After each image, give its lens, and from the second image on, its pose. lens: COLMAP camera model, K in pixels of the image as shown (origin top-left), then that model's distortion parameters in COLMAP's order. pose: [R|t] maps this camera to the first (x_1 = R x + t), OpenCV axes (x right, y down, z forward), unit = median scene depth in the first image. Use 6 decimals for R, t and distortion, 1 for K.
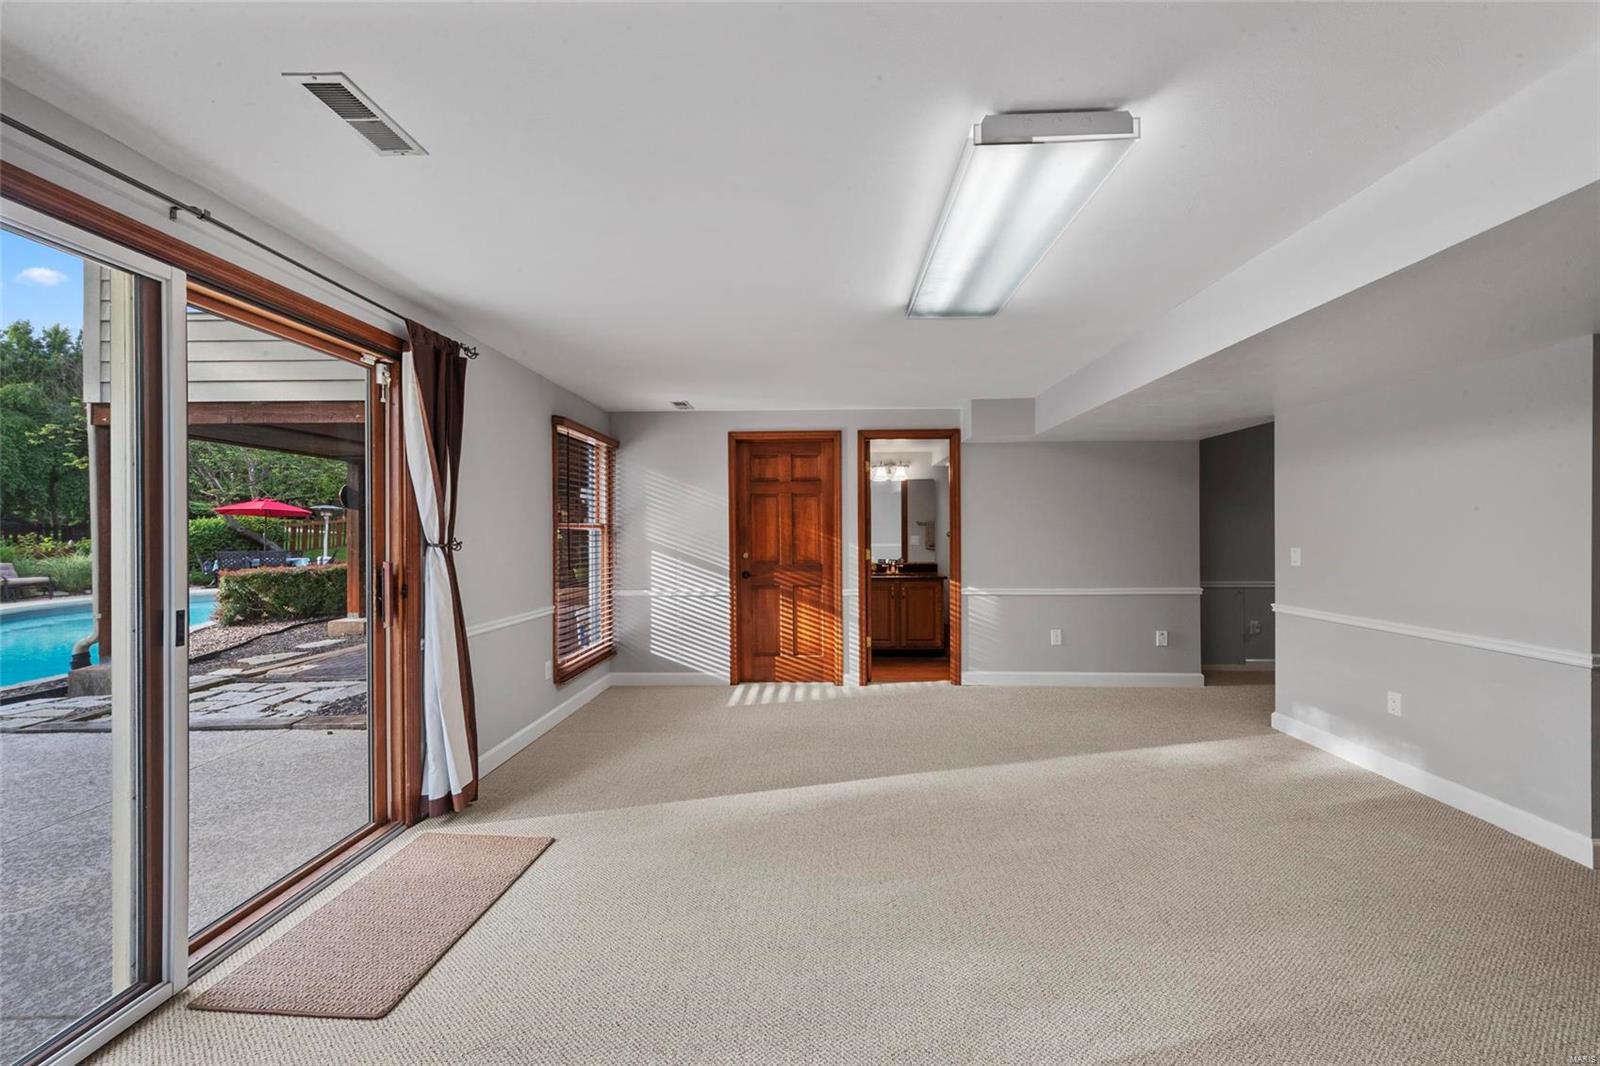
lens RADIAL K [[613.5, 0, 800.0], [0, 613.5, 533.0], [0, 0, 1]] dist [0.000628, 0.000012]
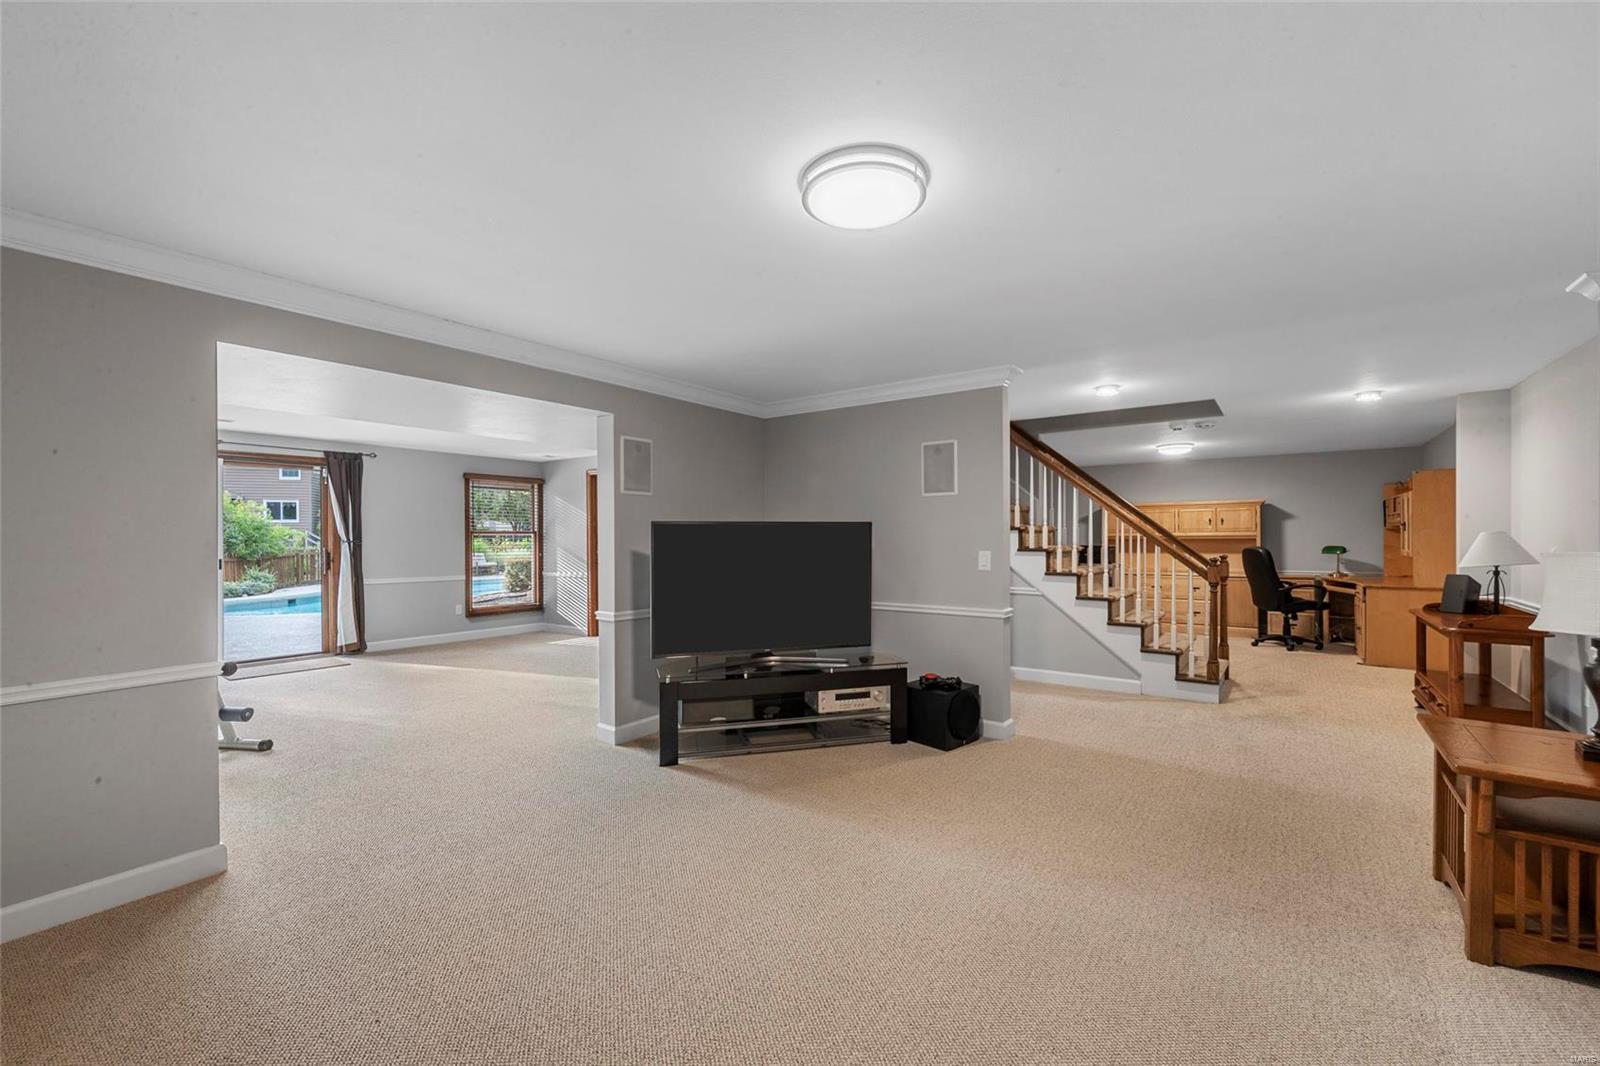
lens RADIAL K [[664.8, 0, 803.8], [0, 664.8, 538.1], [0, 0, 1]] dist [0.001050, 0.000306]
pose [[0.837214, 0.005445, -0.546848, 1.438652], [-0.004156, 0.999985, 0.003594, -0.006475], [0.546859, -0.000737, 0.837224, -0.119741]]
